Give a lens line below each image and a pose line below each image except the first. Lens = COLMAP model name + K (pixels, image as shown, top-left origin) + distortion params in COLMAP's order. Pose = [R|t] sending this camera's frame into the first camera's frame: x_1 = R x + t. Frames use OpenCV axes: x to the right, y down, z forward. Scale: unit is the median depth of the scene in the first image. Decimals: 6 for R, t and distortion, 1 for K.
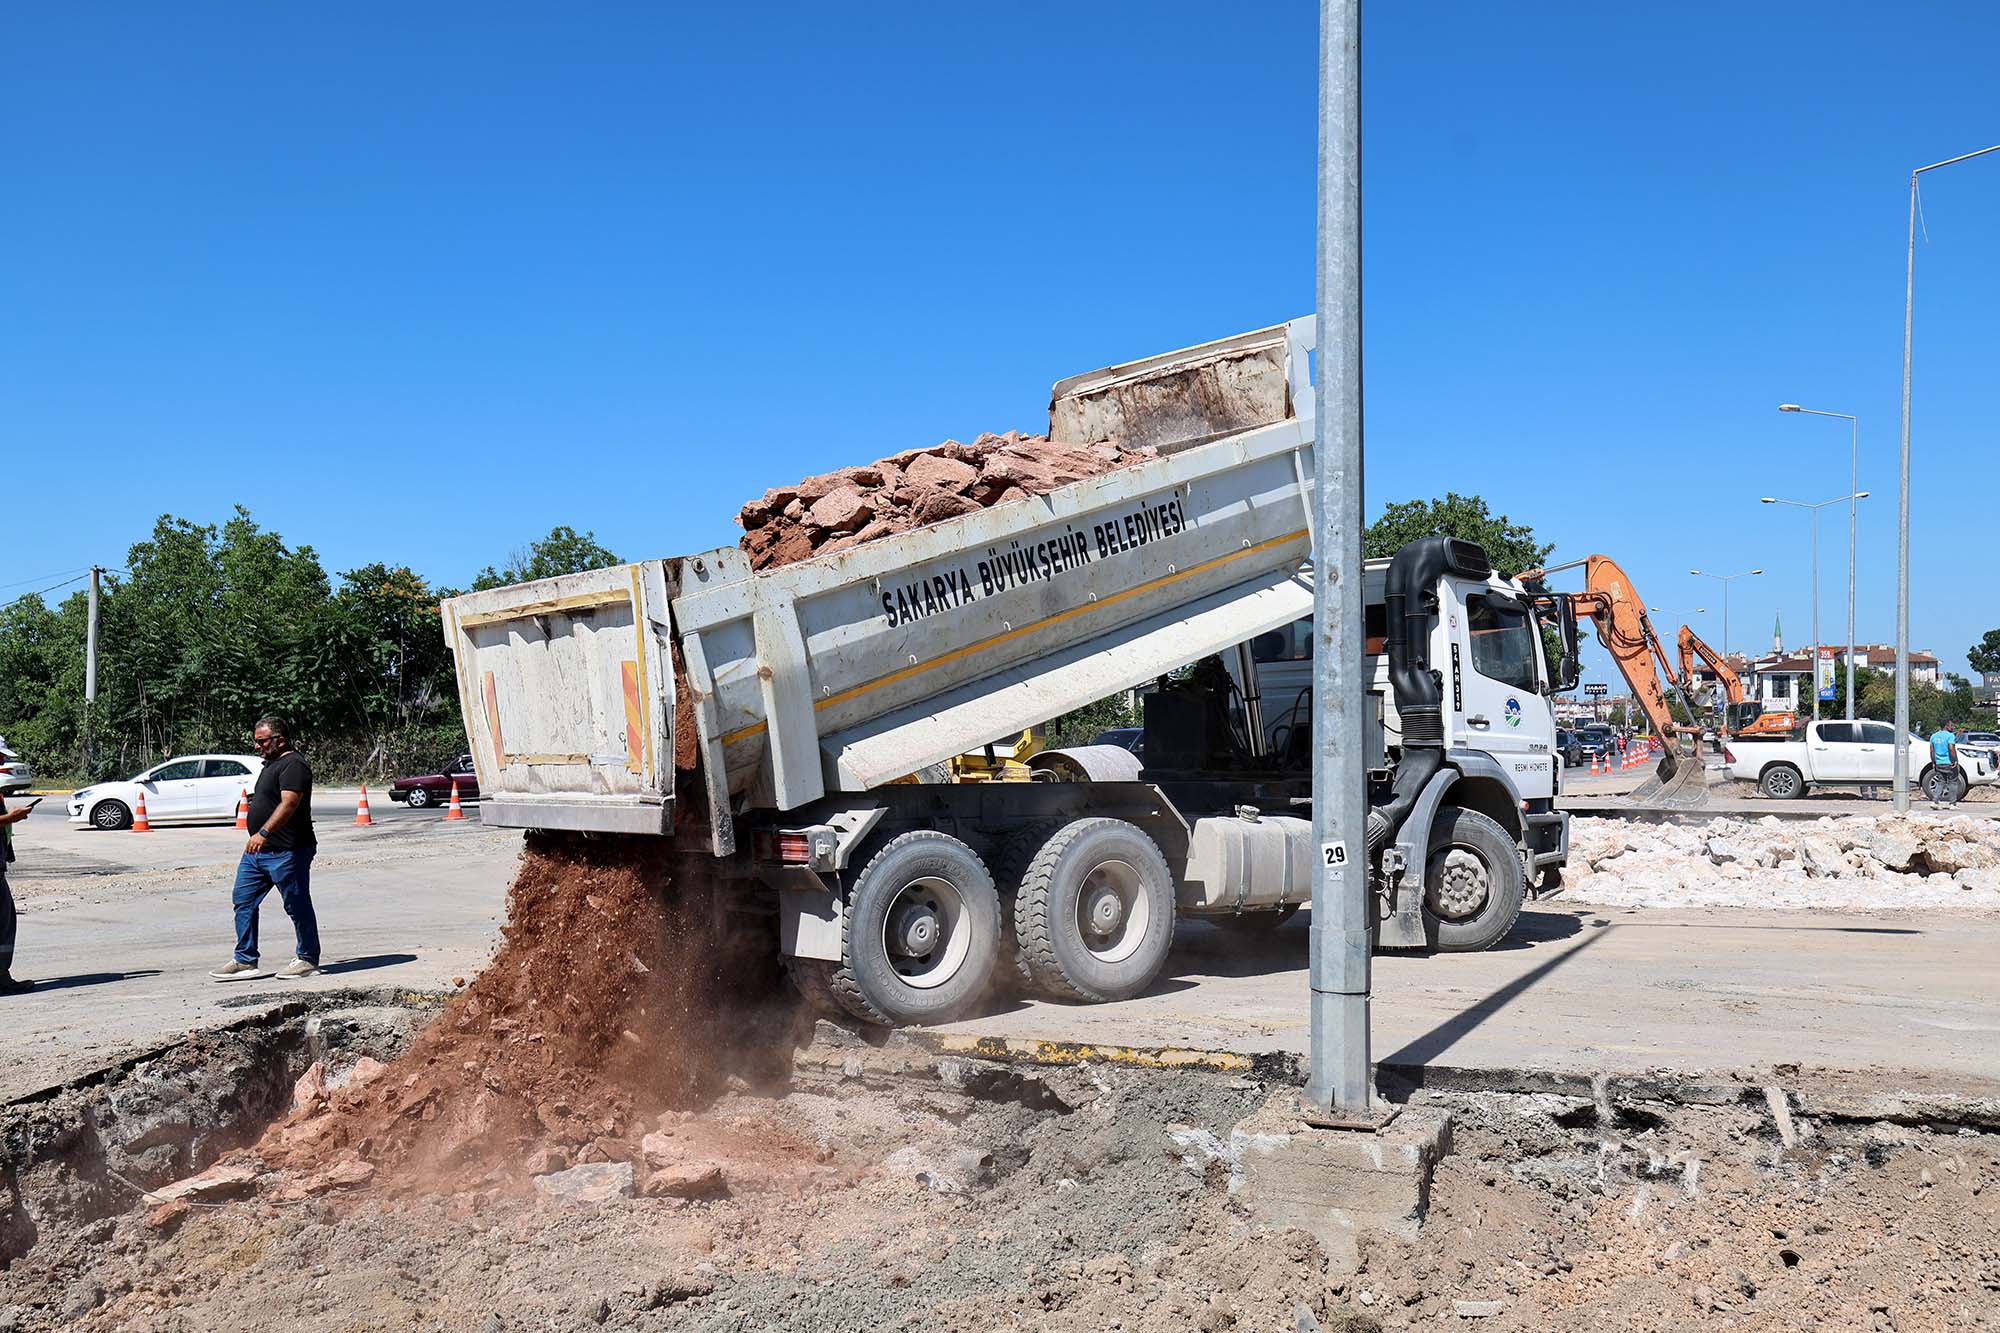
lens RADIAL K [[1900.9, 0, 1000.0], [0, 1900.9, 666.5], [0, 0, 1]] dist [0.000701, 0.000192]
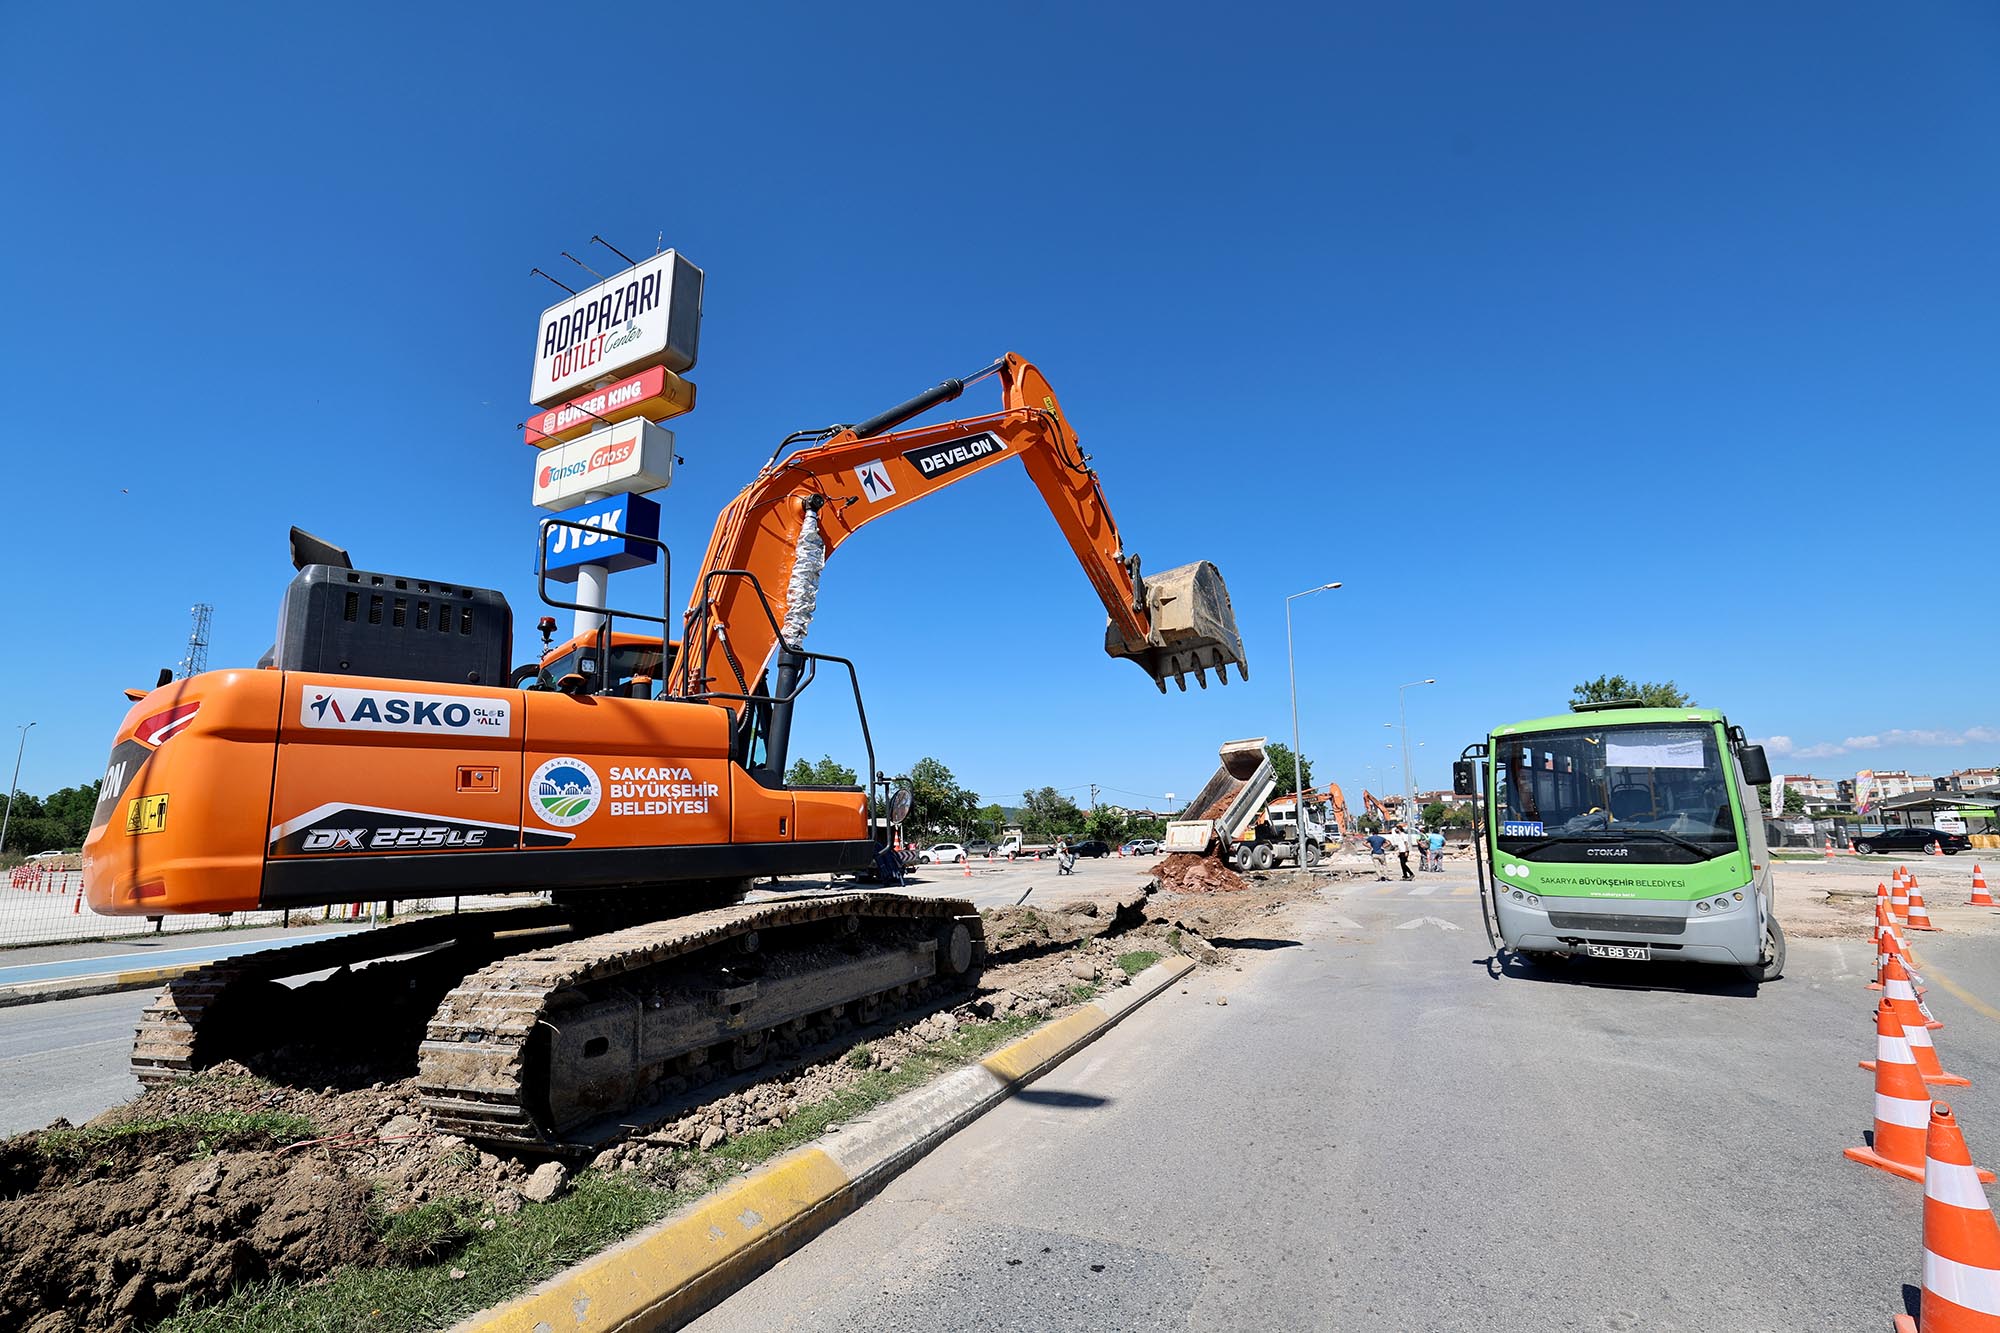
lens RADIAL K [[903.6, 0, 1000.0], [0, 903.6, 666.5], [0, 0, 1]] dist [-0.001088, 0.000008]
pose [[0.998200, -0.030158, -0.051843, -0.680075], [0.022281, 0.988988, -0.146310, -0.102916], [0.055685, 0.144892, 0.987879, -2.351670]]
